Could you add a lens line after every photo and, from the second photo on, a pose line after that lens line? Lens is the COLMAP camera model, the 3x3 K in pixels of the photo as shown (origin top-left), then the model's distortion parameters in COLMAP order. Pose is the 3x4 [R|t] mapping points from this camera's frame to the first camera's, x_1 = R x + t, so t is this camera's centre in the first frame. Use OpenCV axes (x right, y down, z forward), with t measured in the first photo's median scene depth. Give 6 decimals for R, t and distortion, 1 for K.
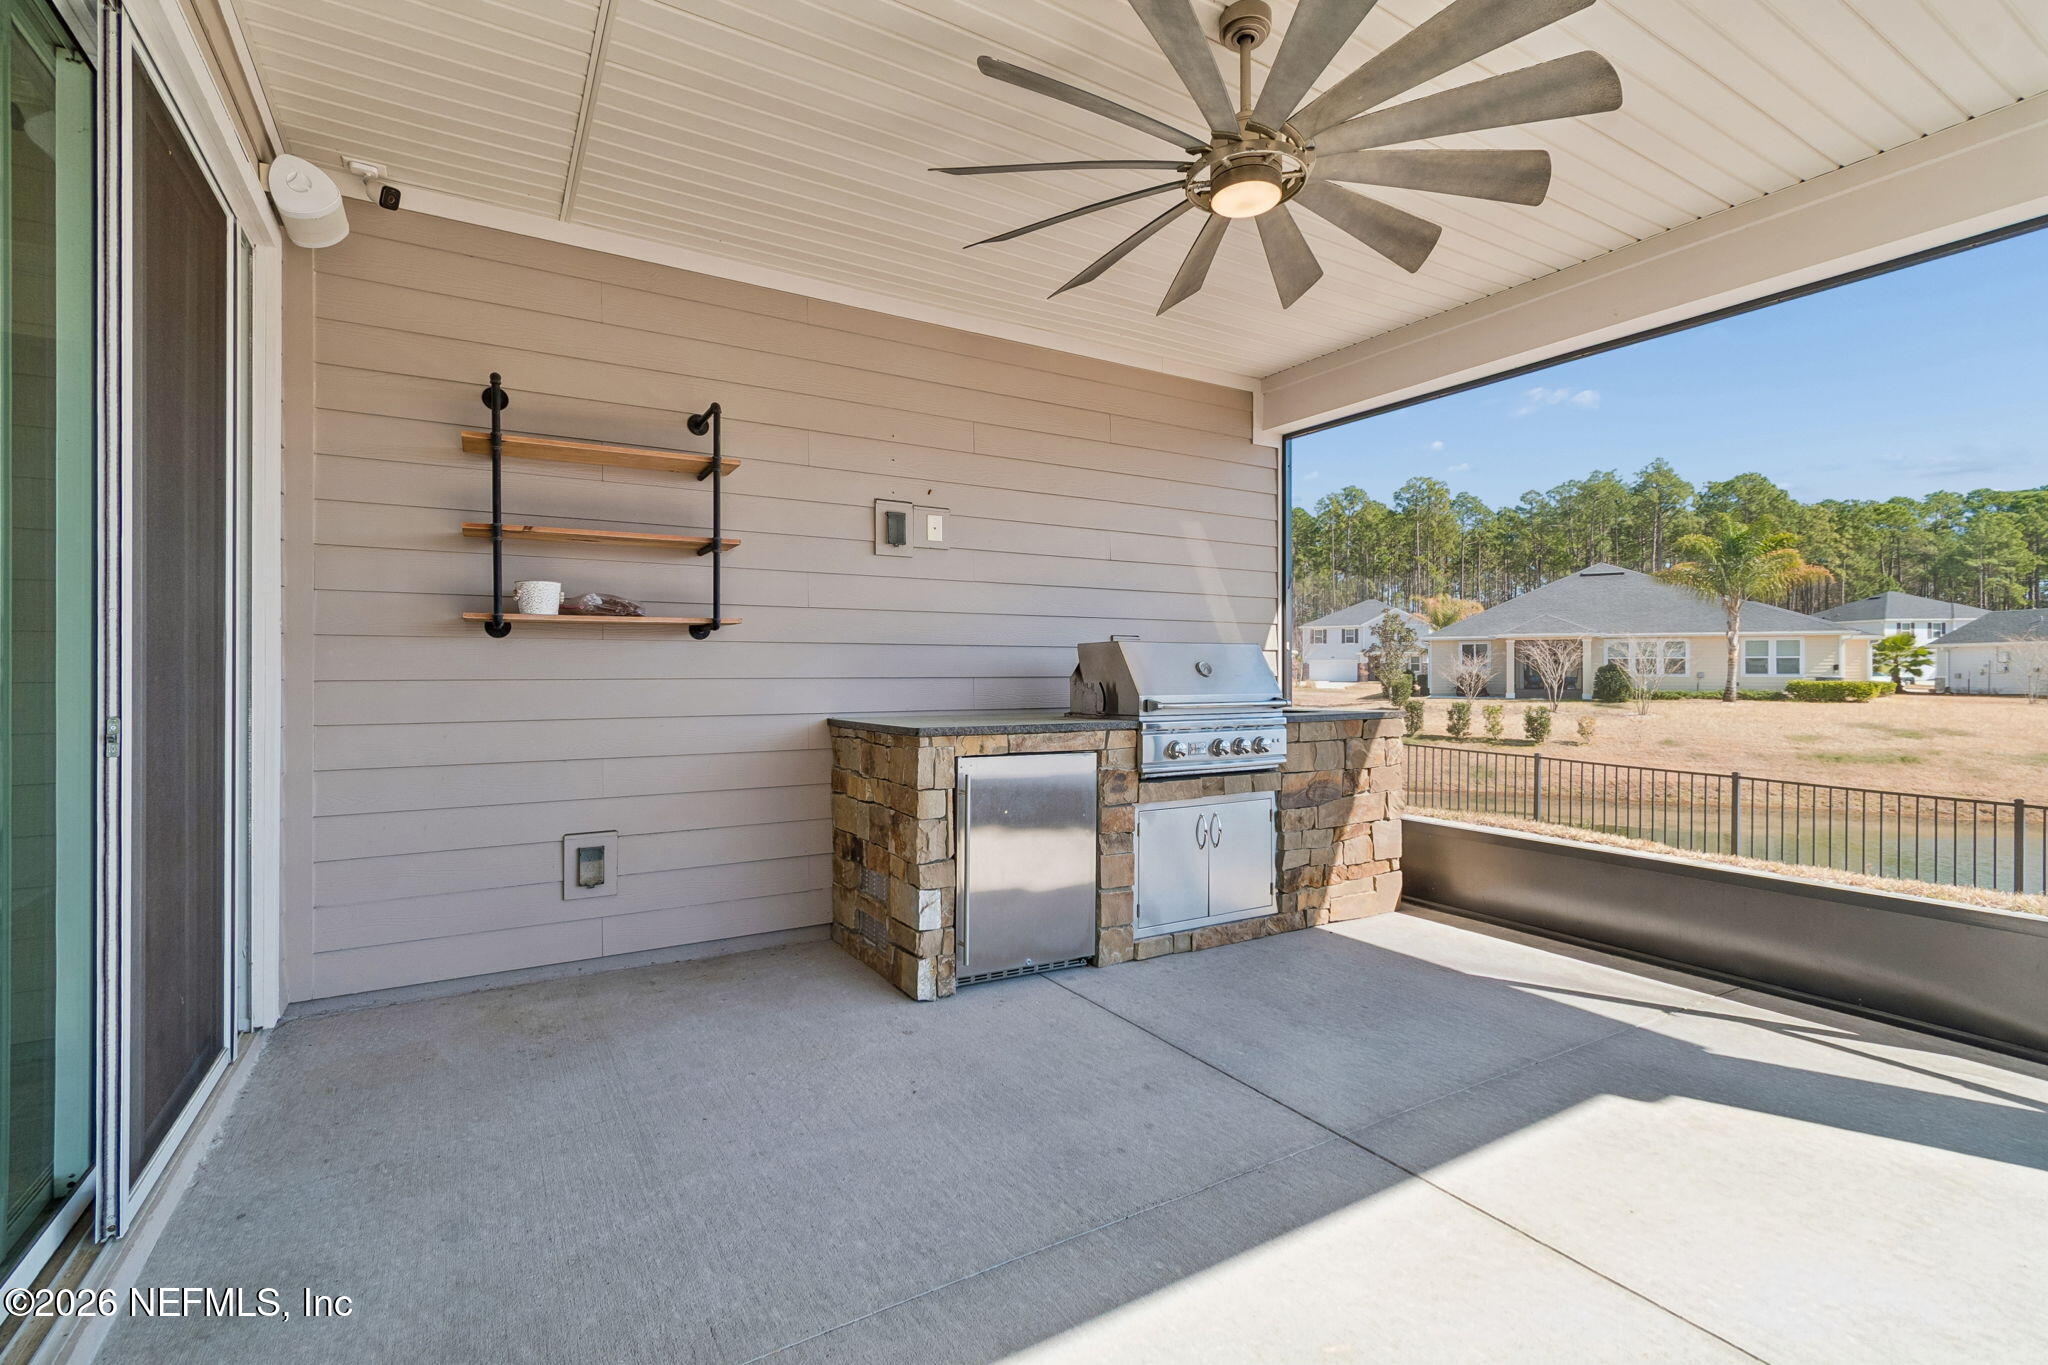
lens RADIAL K [[904.6, 0, 1018.5], [0, 904.6, 676.5], [0, 0, 1]] dist [0.007165, -0.000175]
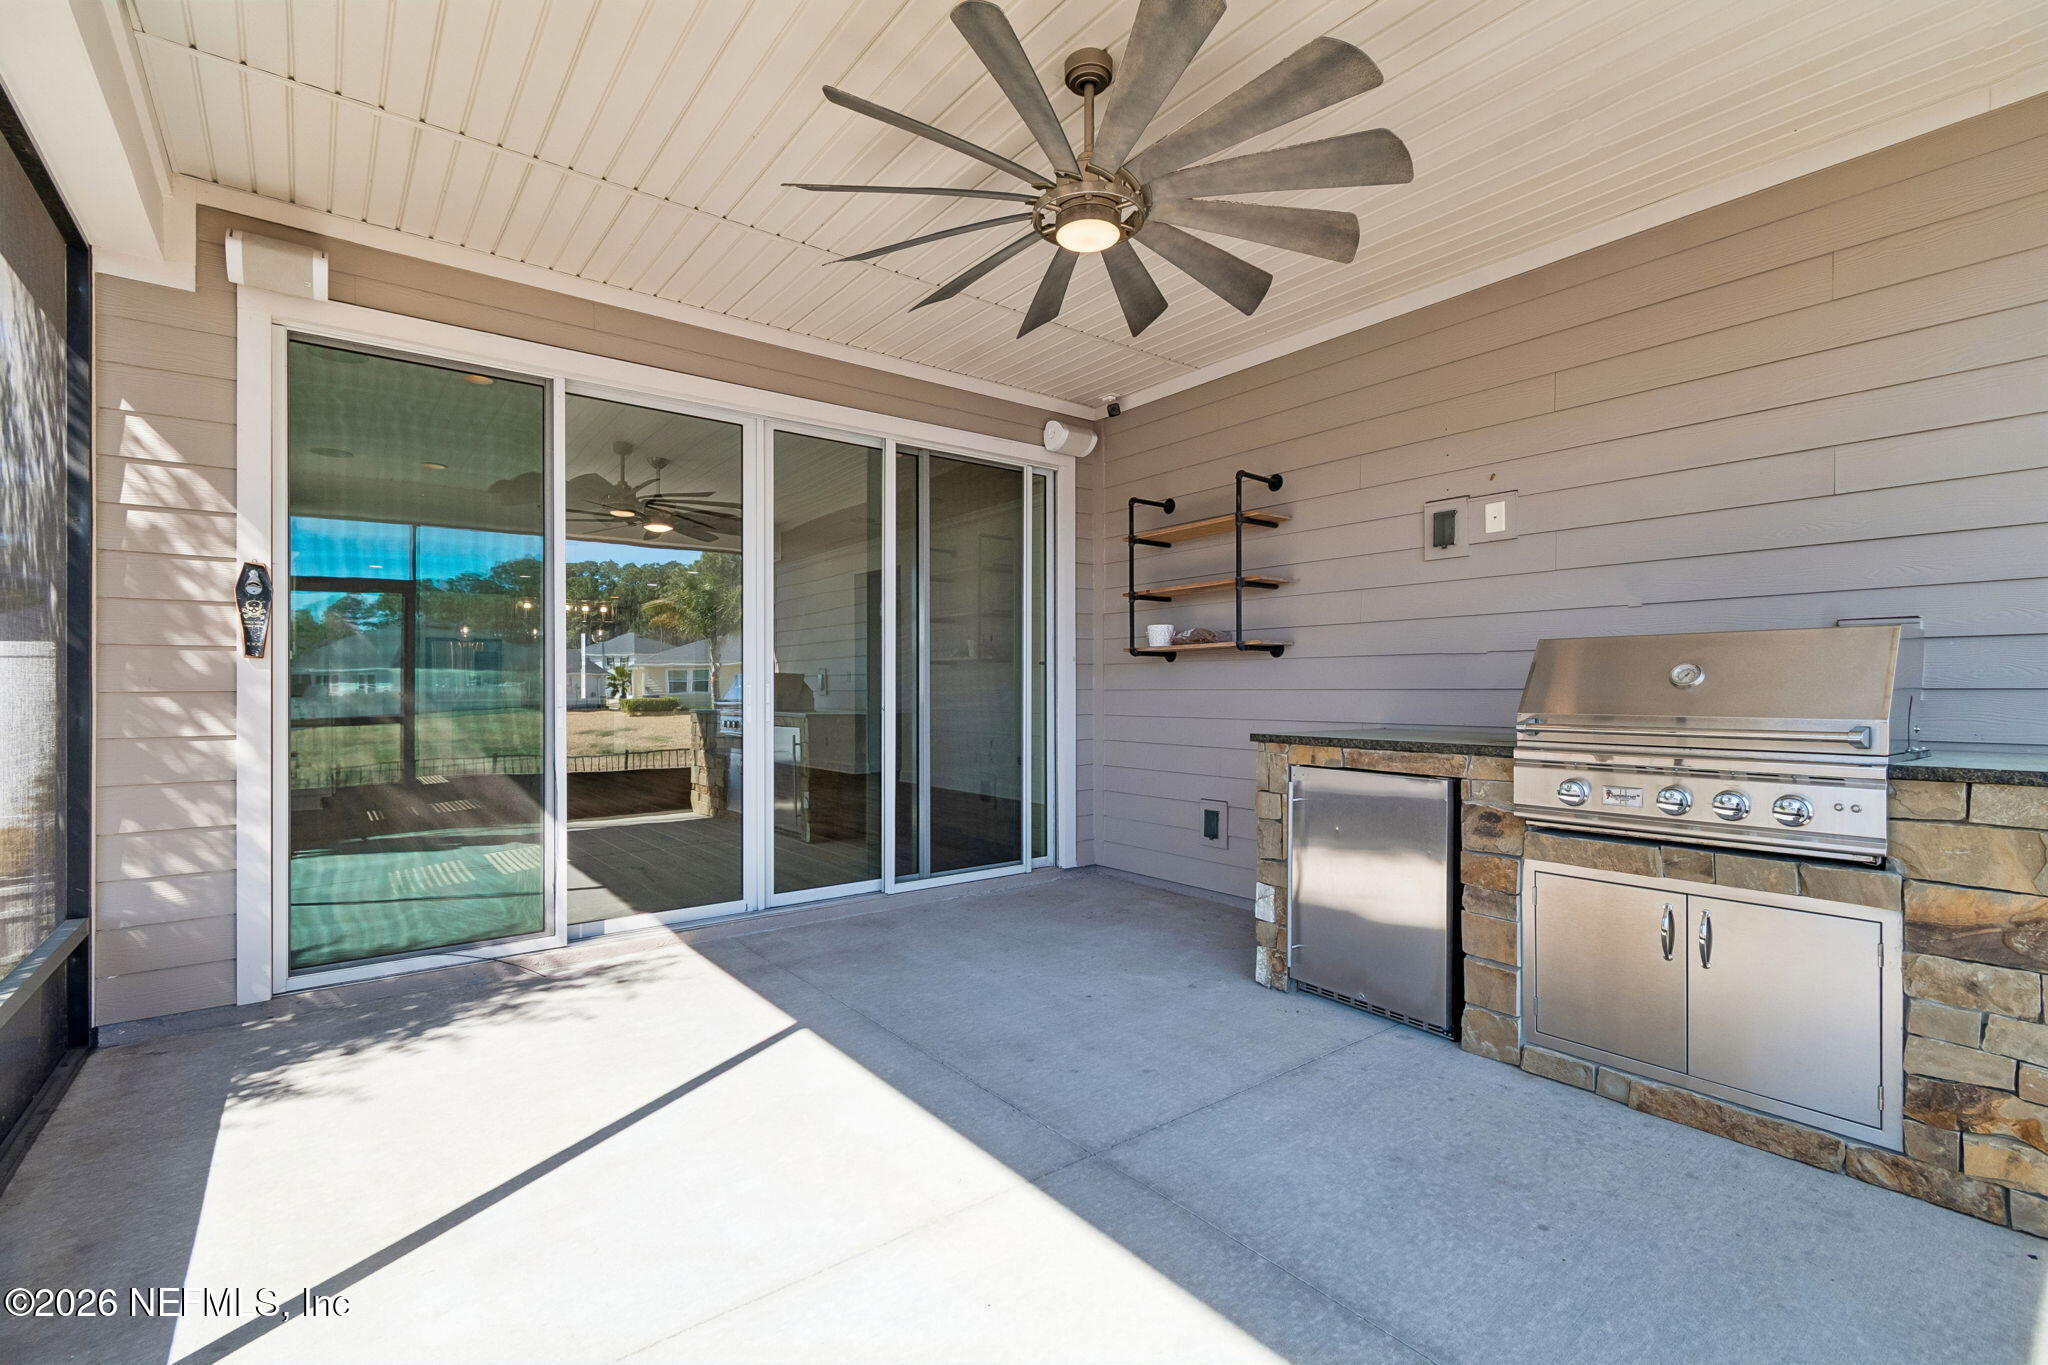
lens RADIAL K [[926.2, 0, 1018.8], [0, 926.2, 680.2], [0, 0, 1]] dist [0.001434, -0.000342]
pose [[0.115682, -0.007062, -0.993261, 0.655949], [-0.002380, 0.999970, -0.007387, 0.000636], [0.993284, 0.003218, 0.115661, 0.390737]]
